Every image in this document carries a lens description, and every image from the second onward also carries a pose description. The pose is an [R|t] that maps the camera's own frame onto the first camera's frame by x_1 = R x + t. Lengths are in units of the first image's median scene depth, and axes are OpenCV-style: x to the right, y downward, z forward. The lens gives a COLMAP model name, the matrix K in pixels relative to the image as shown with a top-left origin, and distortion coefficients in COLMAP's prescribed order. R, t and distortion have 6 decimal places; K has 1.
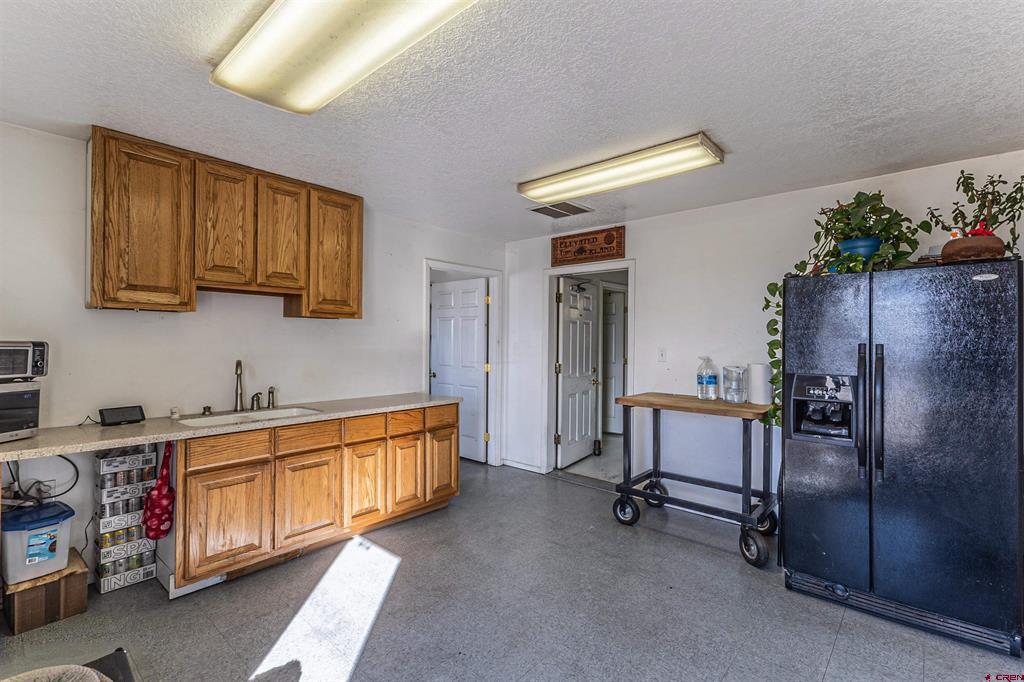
lens RADIAL K [[467.0, 0, 513.1], [0, 467.0, 338.8], [0, 0, 1]] dist [0.018955, -0.000810]
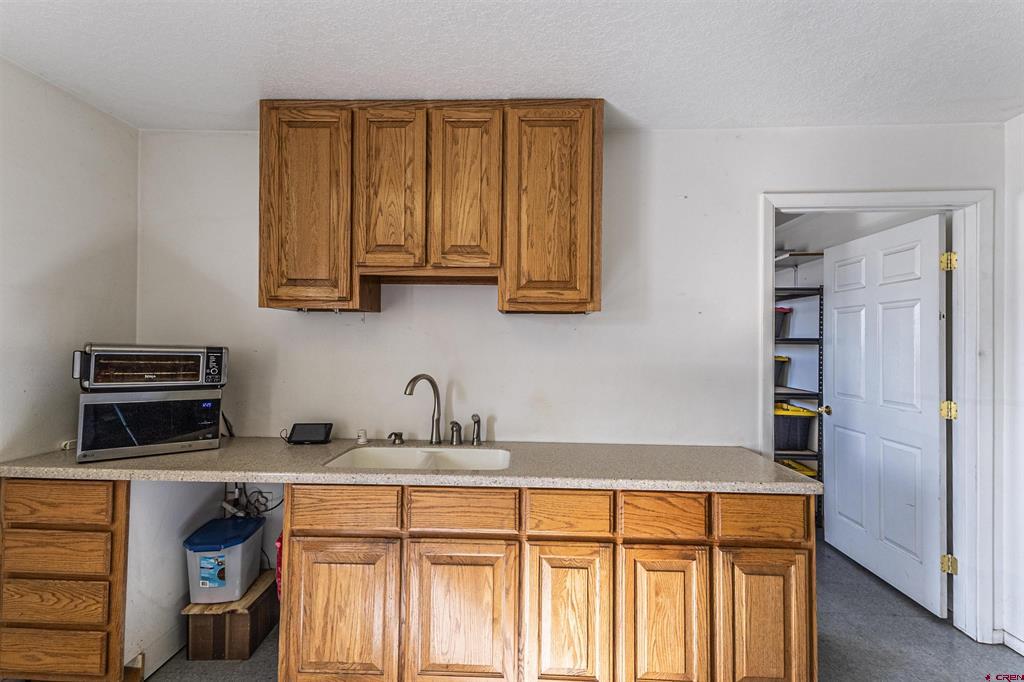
lens RADIAL K [[467.0, 0, 512.3], [0, 467.0, 337.1], [0, 0, 1]] dist [0.018955, -0.000810]
pose [[0.629369, -0.010831, -0.777031, 0.060607], [-0.003445, 0.999854, -0.016727, -0.000100], [0.777099, 0.013204, 0.629240, 0.622092]]
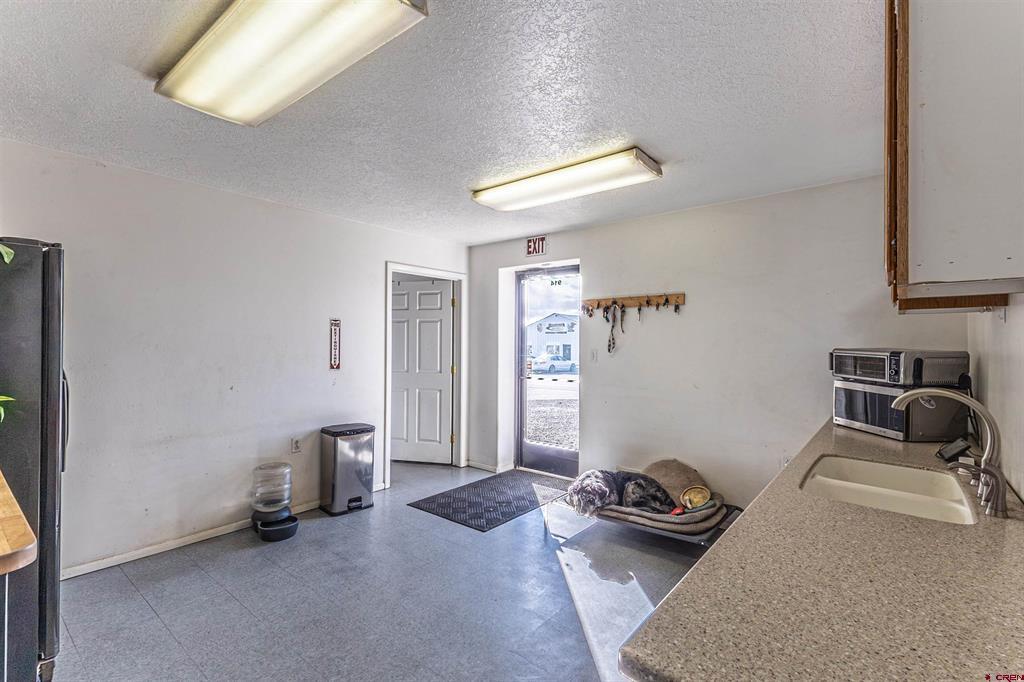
lens RADIAL K [[467.0, 0, 512.4], [0, 467.0, 341.0], [0, 0, 1]] dist [0.018955, -0.000810]
pose [[-0.999375, -0.006175, -0.034801, -0.069559], [-0.006132, 0.999980, -0.001329, -0.007848], [0.034808, -0.001115, -0.999393, 1.451473]]
